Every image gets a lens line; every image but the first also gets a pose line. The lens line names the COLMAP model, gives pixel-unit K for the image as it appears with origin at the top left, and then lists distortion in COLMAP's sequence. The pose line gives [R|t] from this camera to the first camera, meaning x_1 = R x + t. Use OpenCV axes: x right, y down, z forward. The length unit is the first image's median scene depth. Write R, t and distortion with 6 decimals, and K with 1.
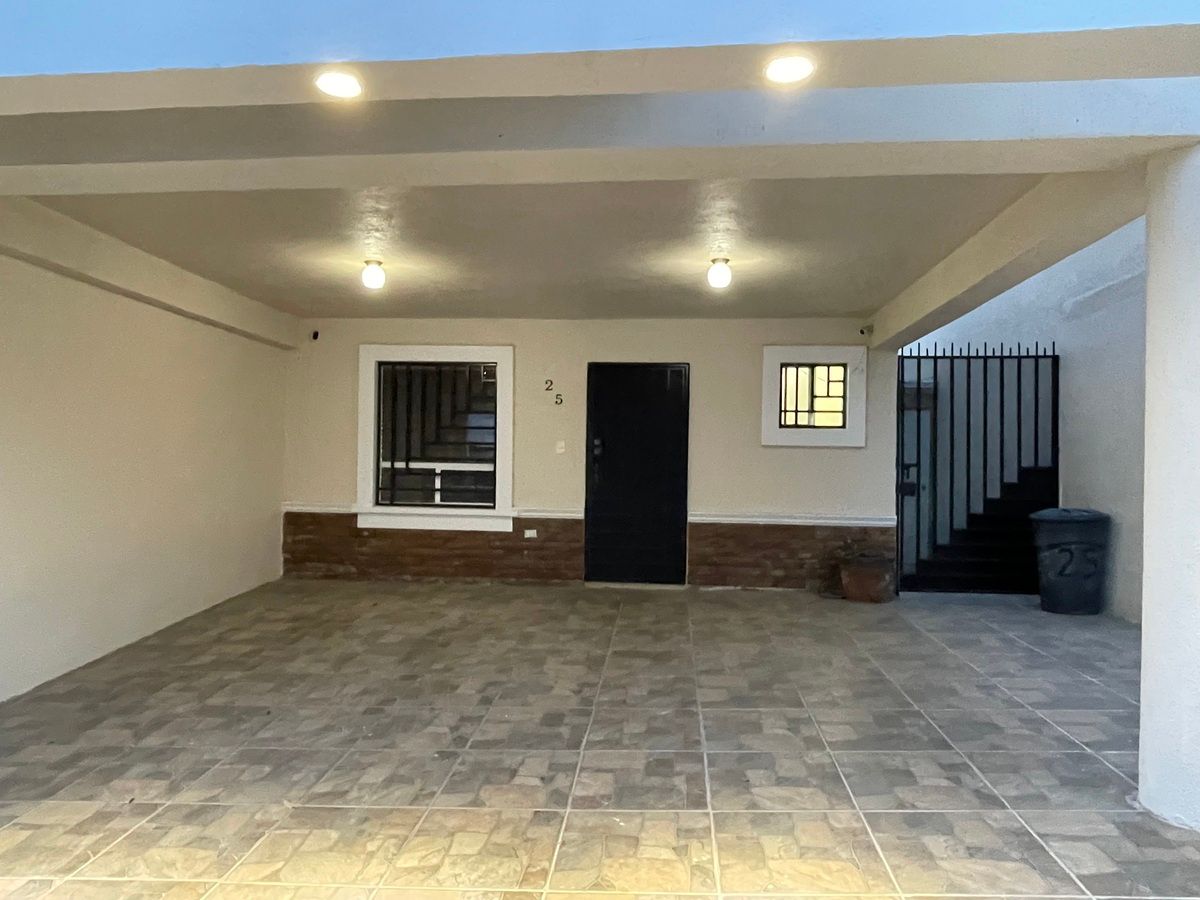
lens RADIAL K [[795.3, 0, 597.5], [0, 795.3, 471.3], [0, 0, 1]] dist [0.002475, -0.007867]
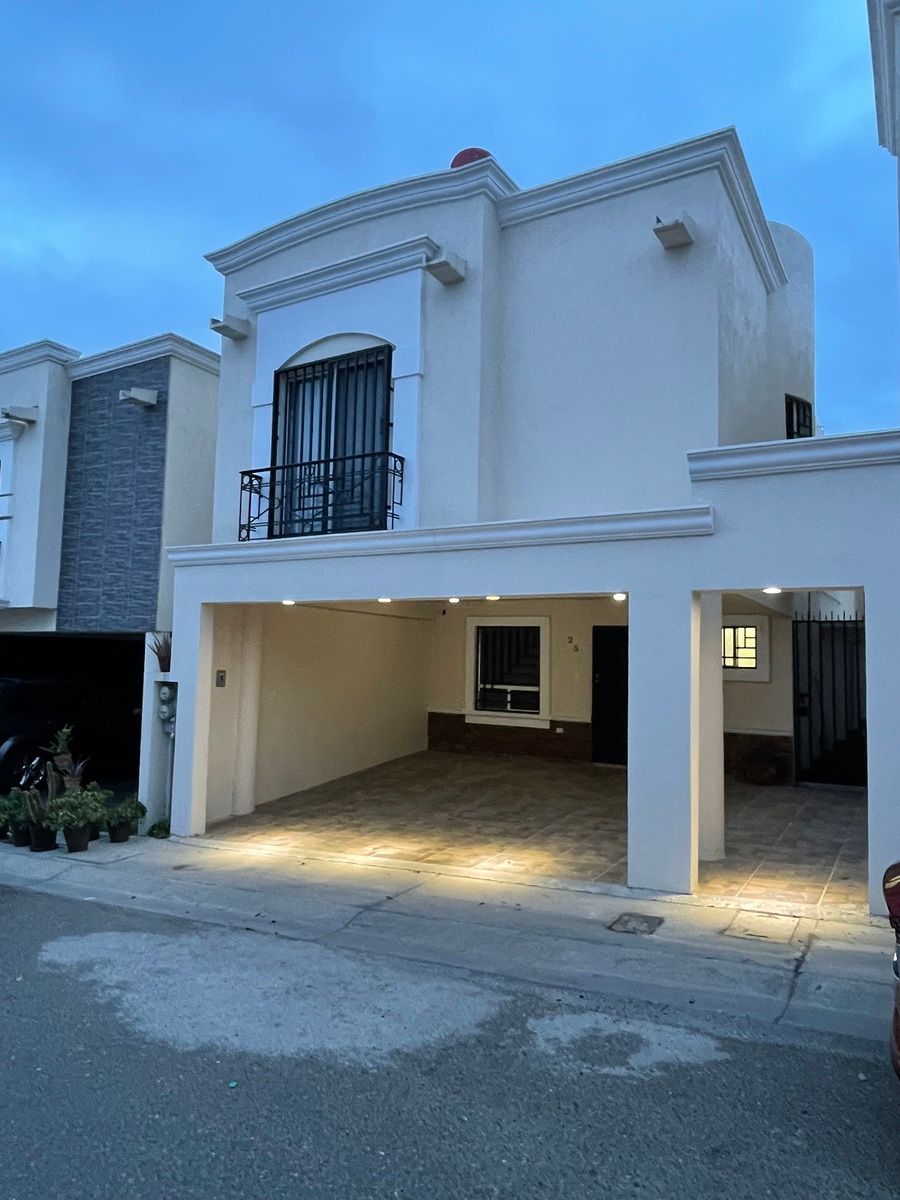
lens RADIAL K [[795.3, 0, 449.8], [0, 795.3, 590.0], [0, 0, 1]] dist [0.002475, -0.007867]
pose [[0.903804, -0.031414, -0.426792, 0.422833], [-0.011004, 0.995266, -0.096559, -0.049697], [0.427805, 0.091967, 0.899180, -0.606159]]
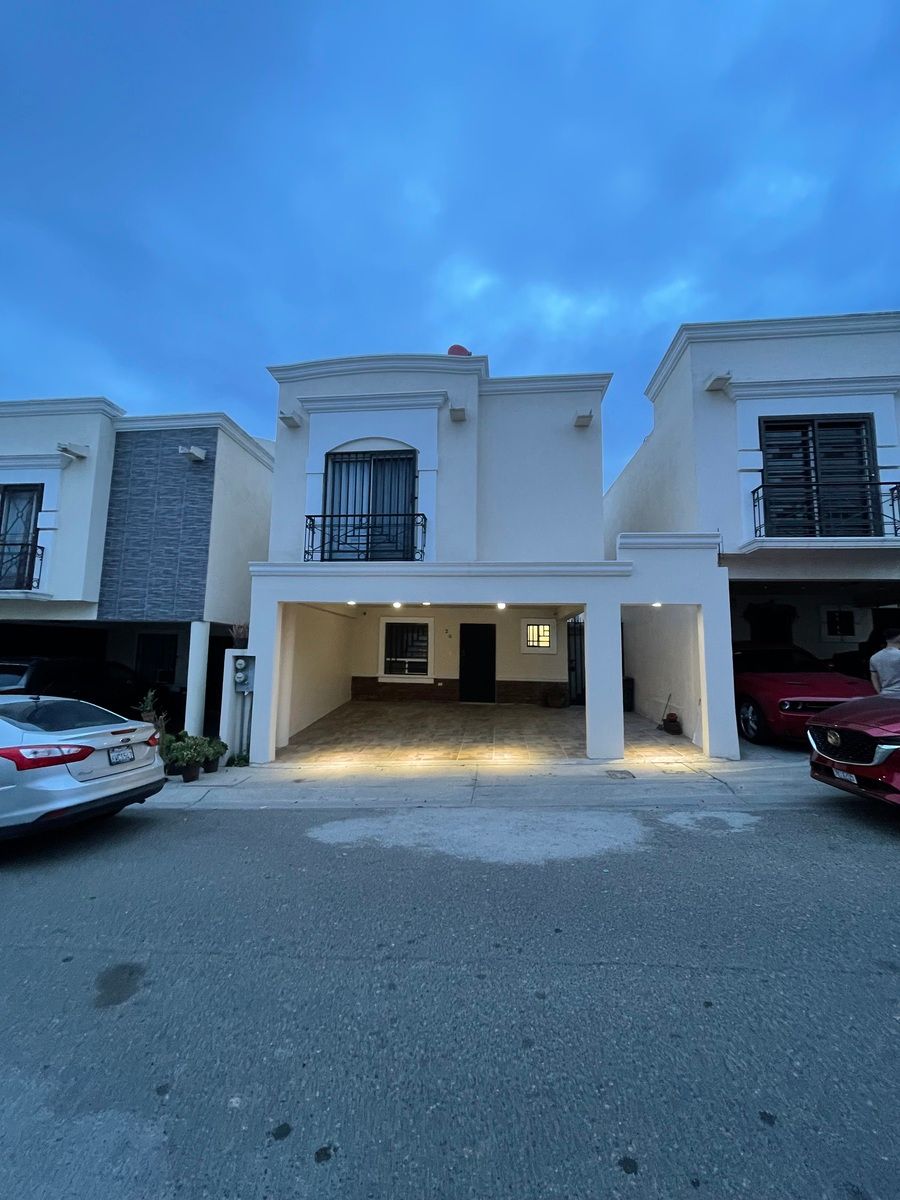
lens RADIAL K [[484.6, 0, 446.1], [0, 484.6, 592.2], [0, 0, 1]] dist [-0.008405, 0.003502]
pose [[0.999913, 0.001825, -0.013029, -0.040226], [-0.003452, 0.992031, -0.125946, -0.029253], [0.012695, 0.125980, 0.991952, -0.745422]]
